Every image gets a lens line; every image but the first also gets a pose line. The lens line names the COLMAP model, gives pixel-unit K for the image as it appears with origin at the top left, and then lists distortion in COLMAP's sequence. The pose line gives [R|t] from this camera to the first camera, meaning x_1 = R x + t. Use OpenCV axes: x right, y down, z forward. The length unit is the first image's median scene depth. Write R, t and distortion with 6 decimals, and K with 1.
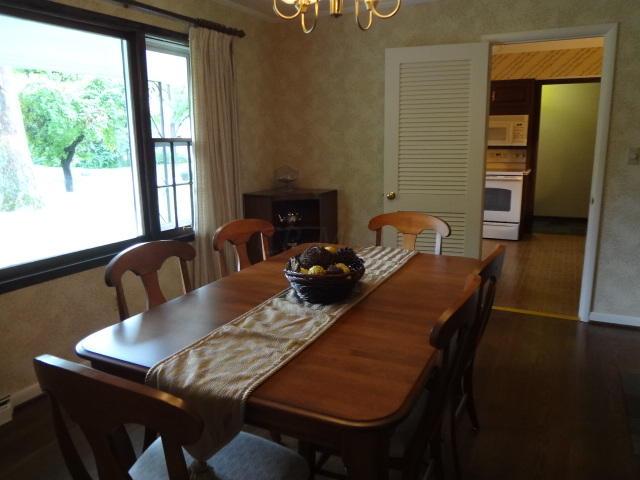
lens RADIAL K [[477.9, 0, 316.4], [0, 477.9, 236.8], [0, 0, 1]] dist [-0.050668, 0.011132]
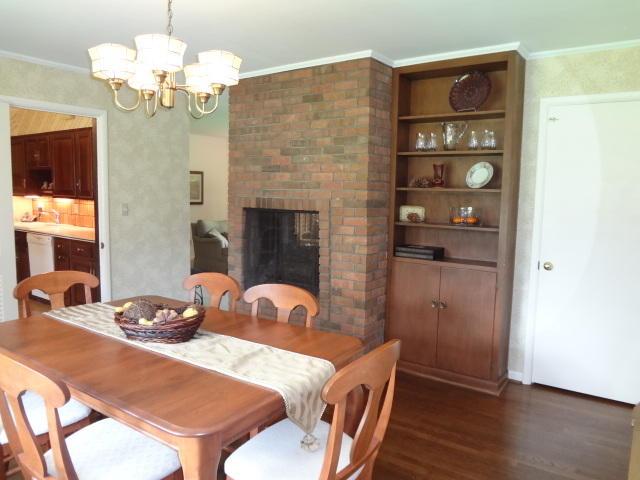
lens RADIAL K [[477.9, 0, 316.4], [0, 477.9, 236.8], [0, 0, 1]] dist [-0.050668, 0.011132]
pose [[0.132738, -0.085883, 0.987423, -0.325901], [0.182698, 0.981288, 0.060790, -0.038283], [-0.974167, 0.172331, 0.145945, 0.135430]]
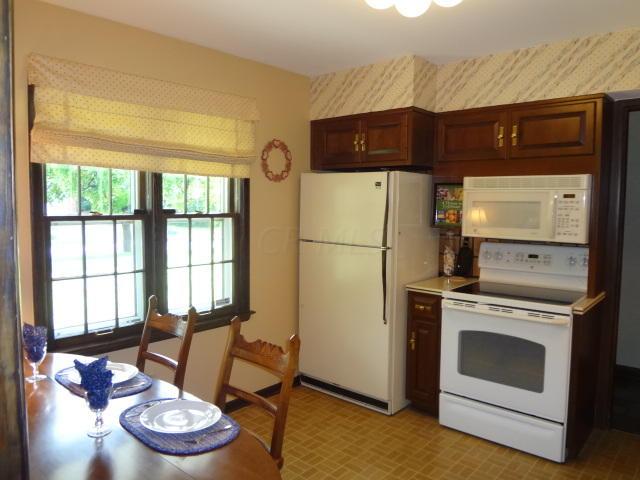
lens RADIAL K [[477.9, 0, 316.4], [0, 477.9, 236.8], [0, 0, 1]] dist [-0.050668, 0.011132]
pose [[0.969643, 0.038081, -0.241543, 0.306760], [-0.070340, 0.989486, -0.126374, -0.126299], [0.234191, 0.139528, 0.962126, 0.521195]]
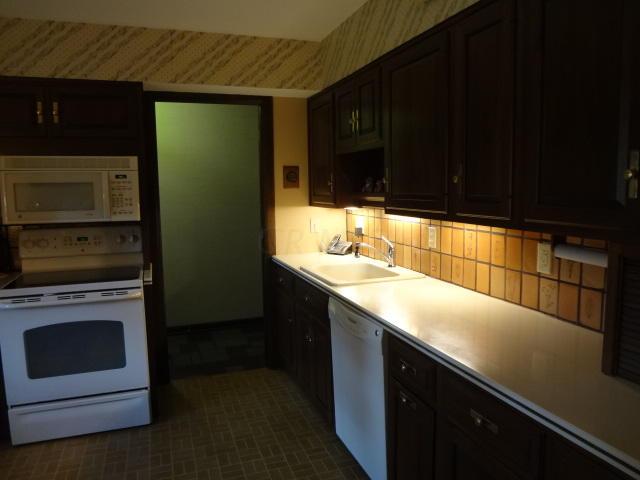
lens RADIAL K [[477.9, 0, 316.4], [0, 477.9, 236.8], [0, 0, 1]] dist [-0.050668, 0.011132]
pose [[0.687110, -0.073071, 0.722870, 0.219219], [0.154548, 0.986860, -0.047146, -0.126436], [-0.709926, 0.144112, 0.689374, 0.547400]]
